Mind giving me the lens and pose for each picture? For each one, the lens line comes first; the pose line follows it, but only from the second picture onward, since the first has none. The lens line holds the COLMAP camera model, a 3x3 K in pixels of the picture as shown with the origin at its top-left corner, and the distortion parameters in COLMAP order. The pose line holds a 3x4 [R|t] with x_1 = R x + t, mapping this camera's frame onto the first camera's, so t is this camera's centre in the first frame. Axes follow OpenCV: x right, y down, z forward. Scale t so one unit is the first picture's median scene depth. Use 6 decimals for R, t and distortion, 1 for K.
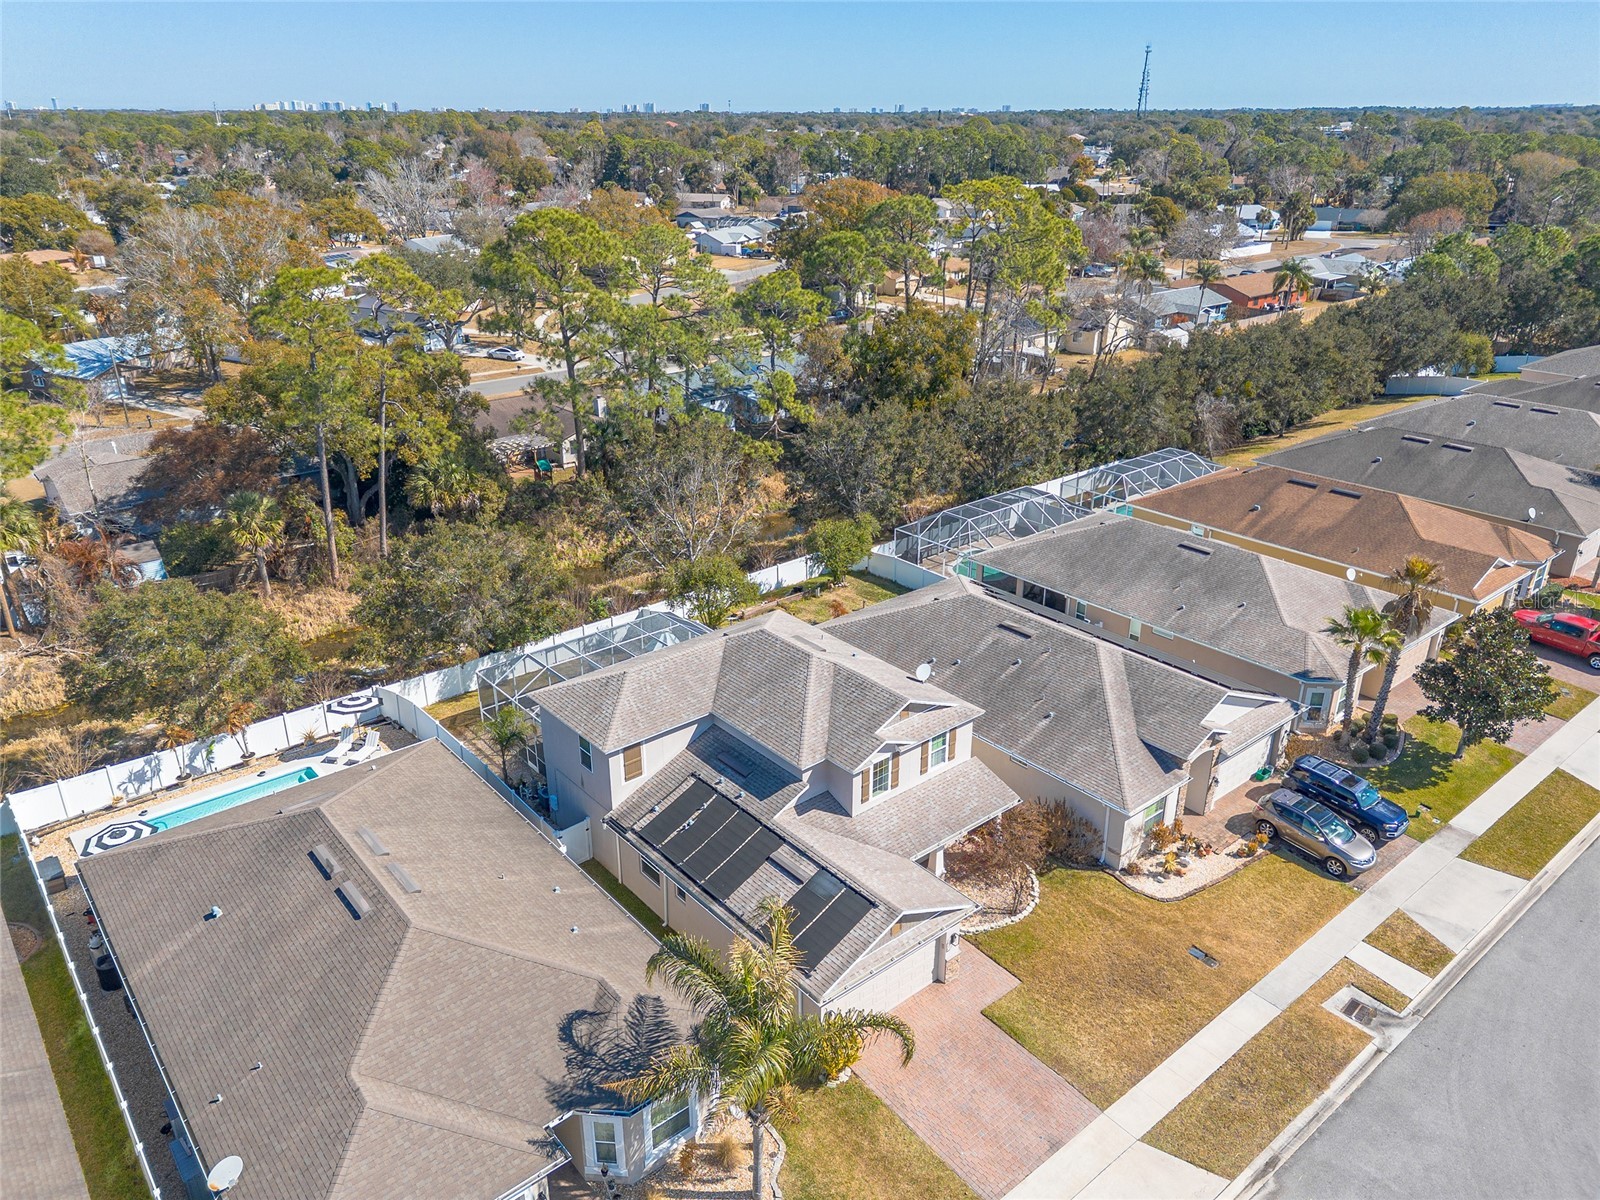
lens RADIAL K [[1128.9, 0, 798.8], [0, 1128.9, 606.1], [0, 0, 1]] dist [0.087500, -0.093755]
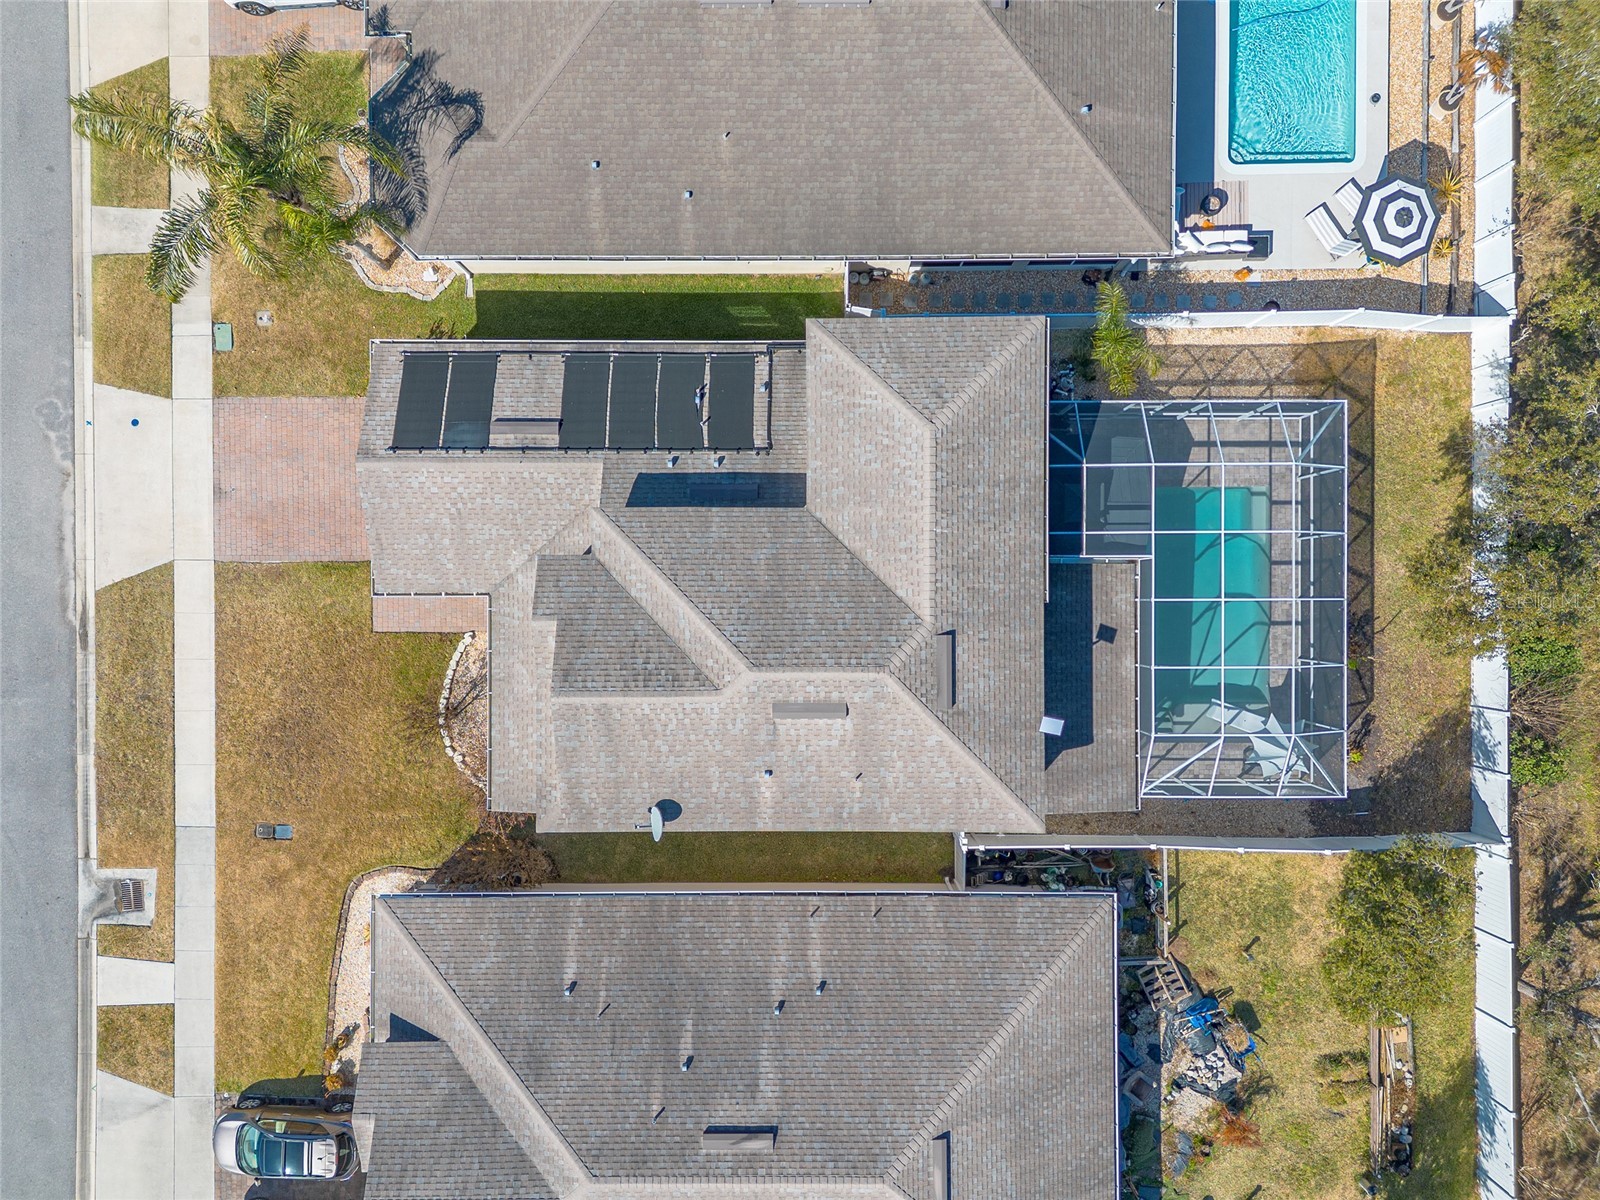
lens RADIAL K [[1128.9, 0, 798.8], [0, 1128.9, 606.1], [0, 0, 1]] dist [0.087500, -0.093755]
pose [[-0.640315, 0.768064, 0.008595, -0.038625], [-0.299245, -0.259748, 0.918141, -0.552894], [0.707424, 0.585328, 0.396160, 0.820581]]
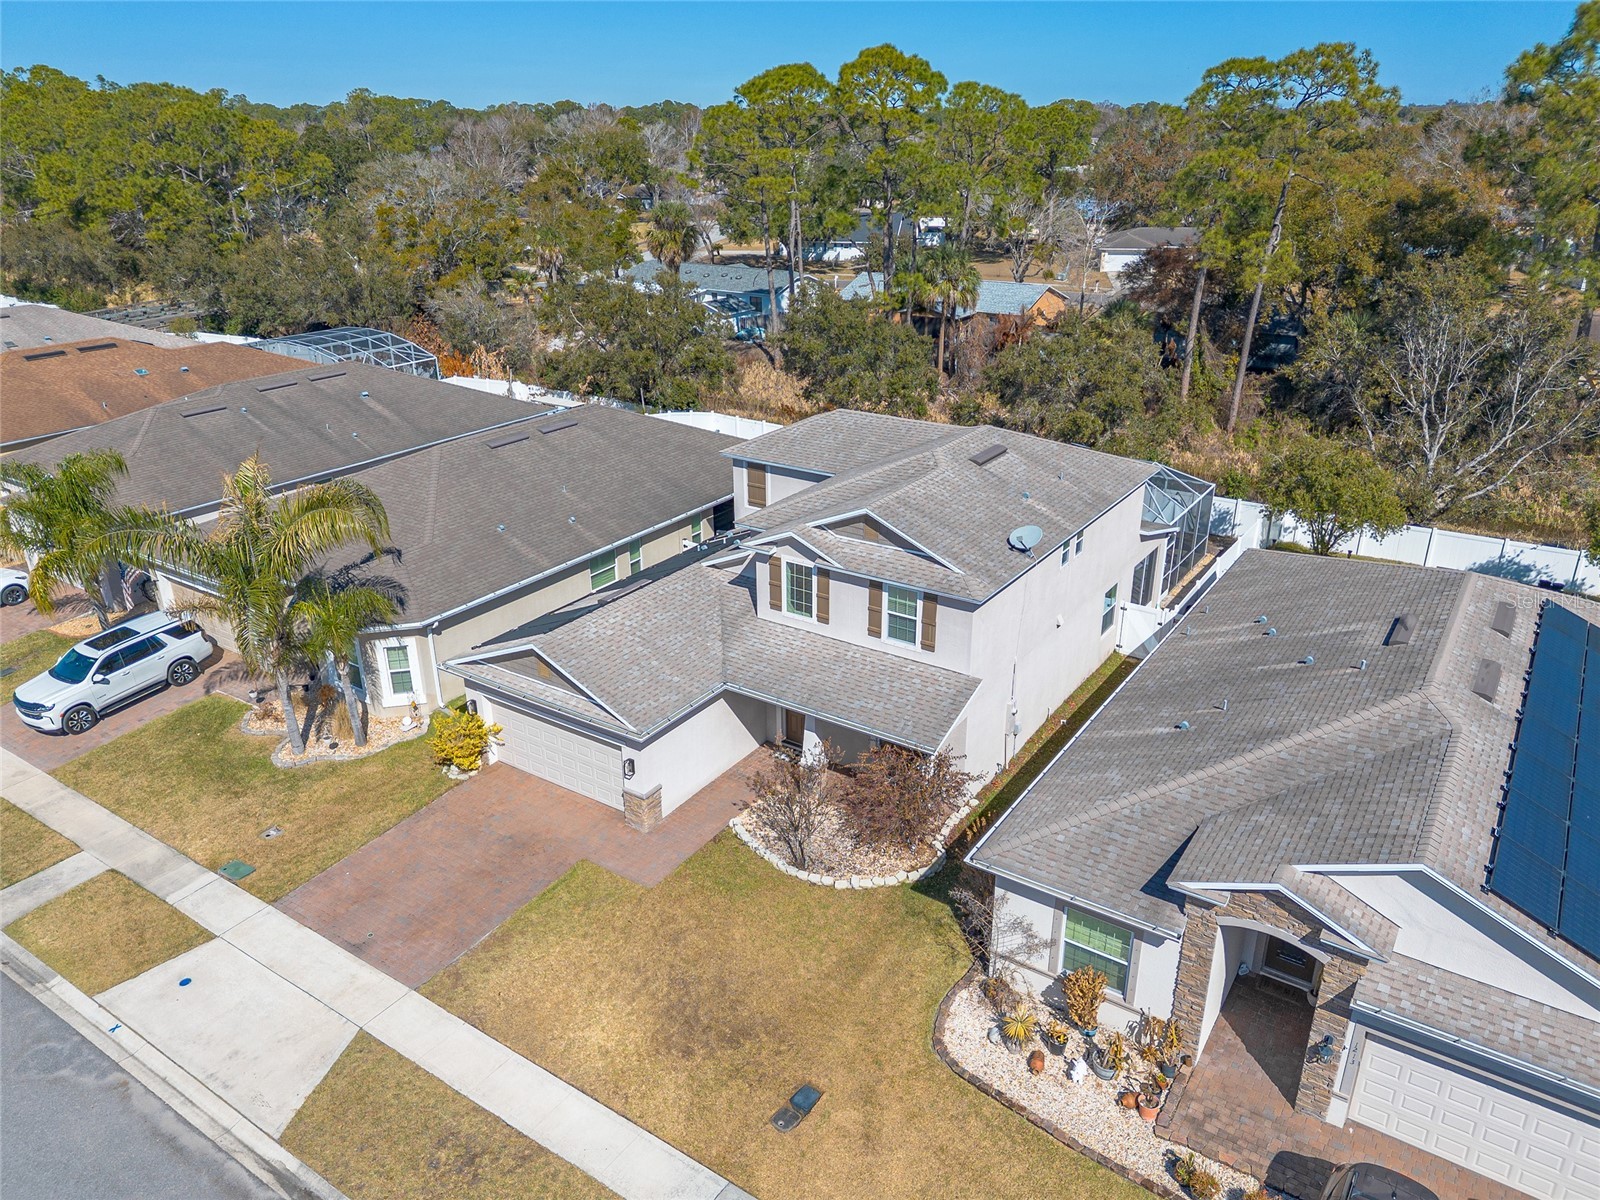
lens RADIAL K [[1128.9, 0, 798.8], [0, 1128.9, 606.1], [0, 0, 1]] dist [0.087500, -0.093755]
pose [[0.275827, 0.379086, -0.883297, 0.704755], [-0.378900, 0.887418, 0.262535, -0.025703], [0.883376, 0.262267, 0.388410, 0.729187]]
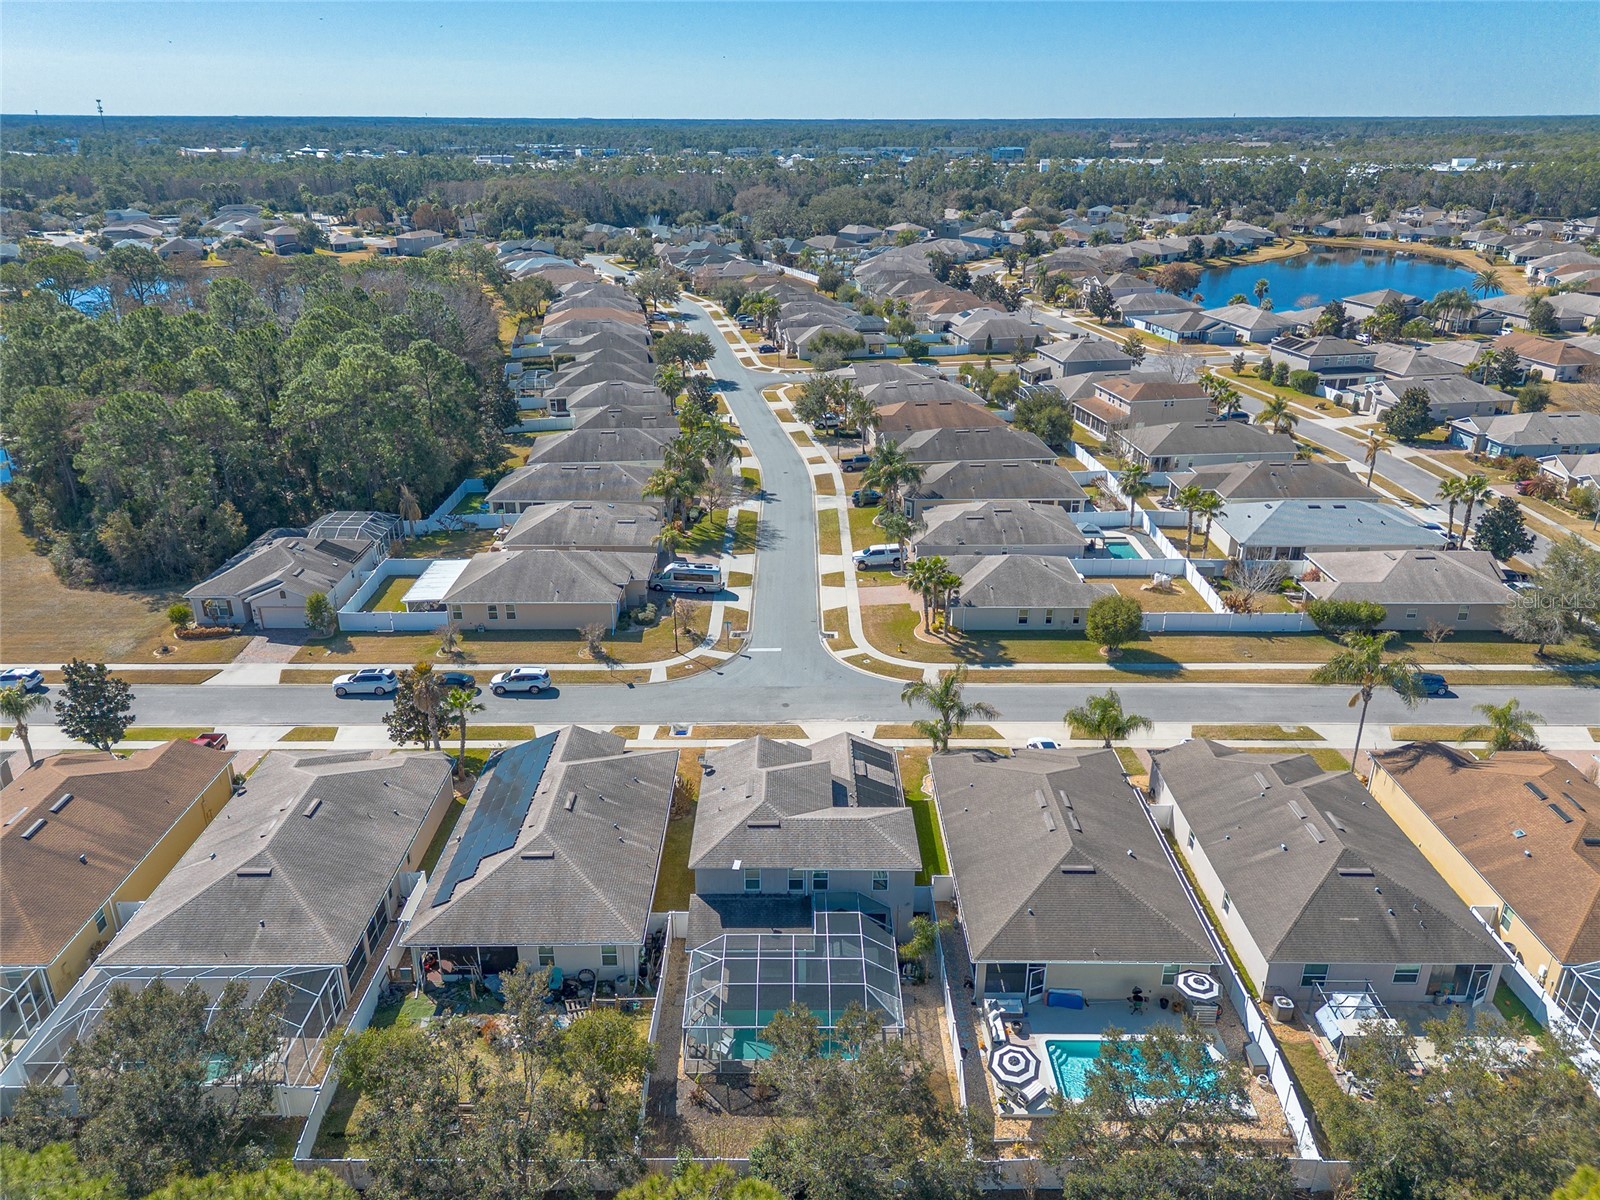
lens RADIAL K [[1128.9, 0, 798.8], [0, 1128.9, 606.1], [0, 0, 1]] dist [0.087500, -0.093755]
pose [[-0.768688, -0.250482, 0.588538, -0.949099], [0.255219, 0.723597, 0.641304, -1.194632], [-0.586500, 0.643169, -0.492292, 1.721461]]
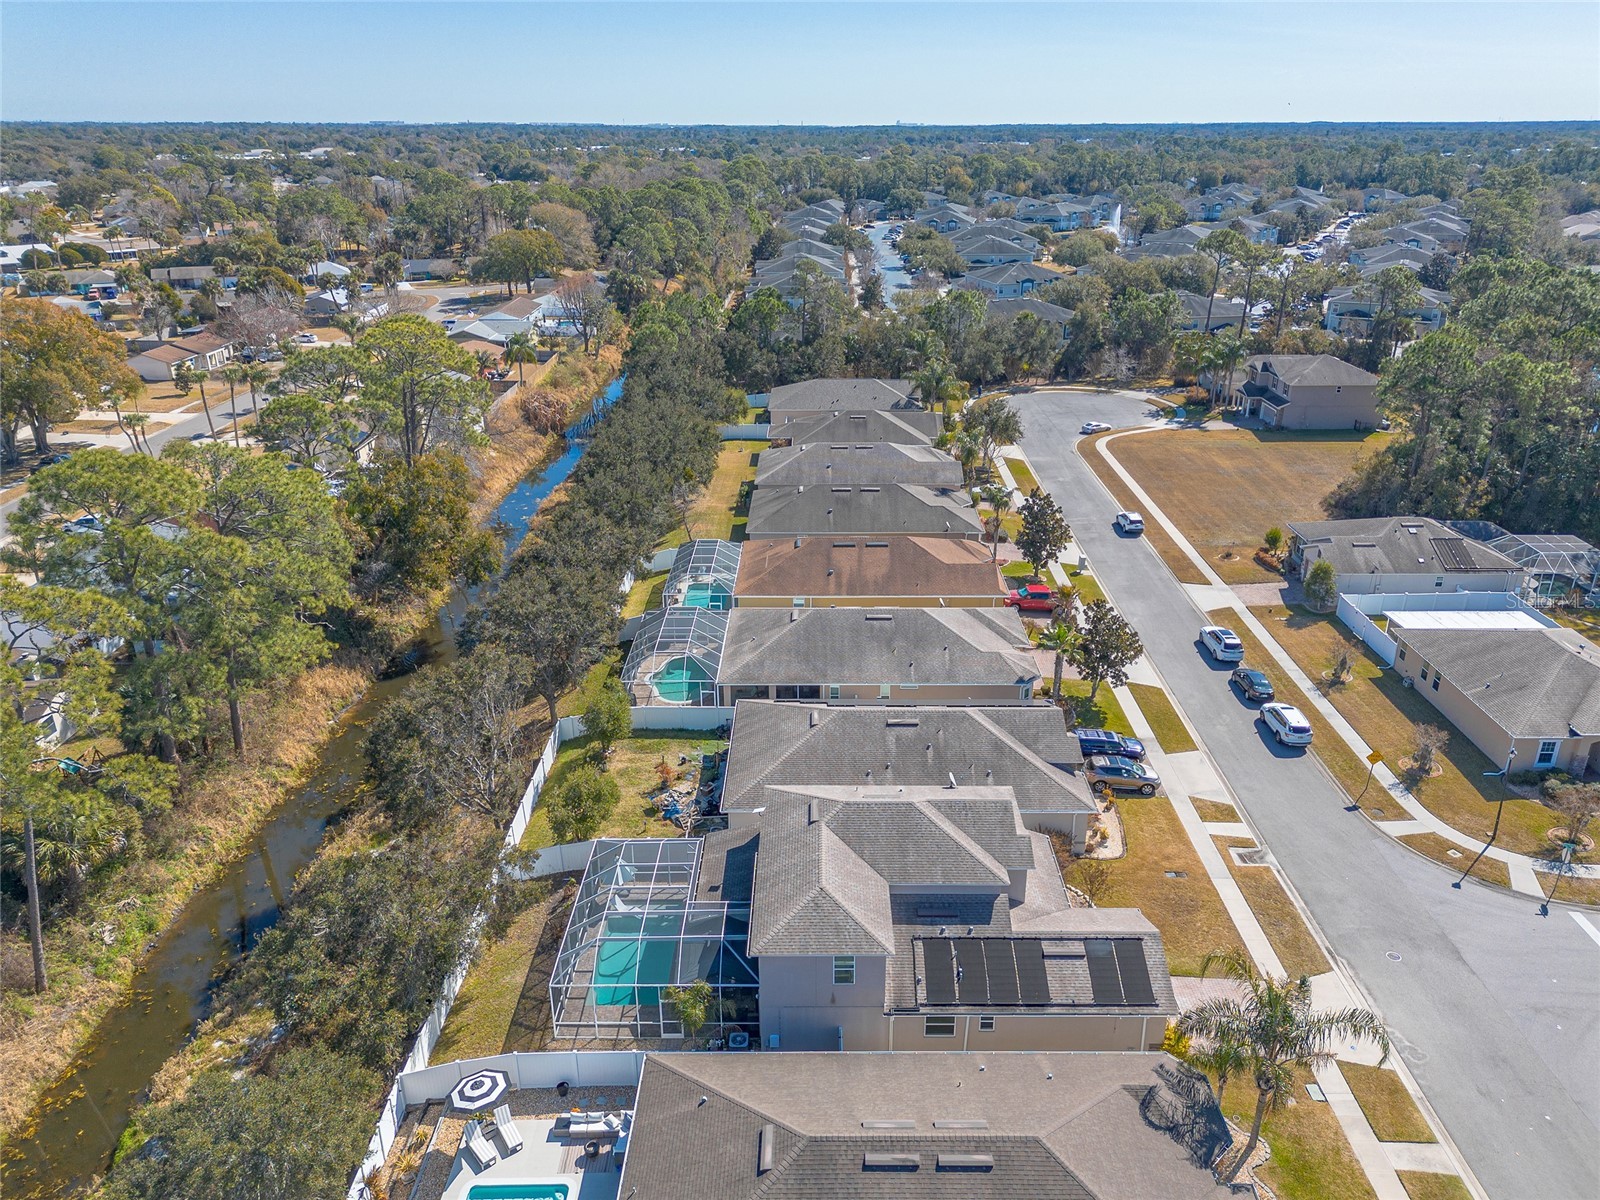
lens RADIAL K [[1141.4, 0, 817.9], [0, 1141.4, 600.3], [0, 0, 1]] dist [0.076448, -0.099315]
pose [[0.643091, -0.292608, 0.707682, -0.929330], [0.307119, 0.945095, 0.111684, -0.357665], [-0.701507, 0.145520, 0.697648, 0.197548]]
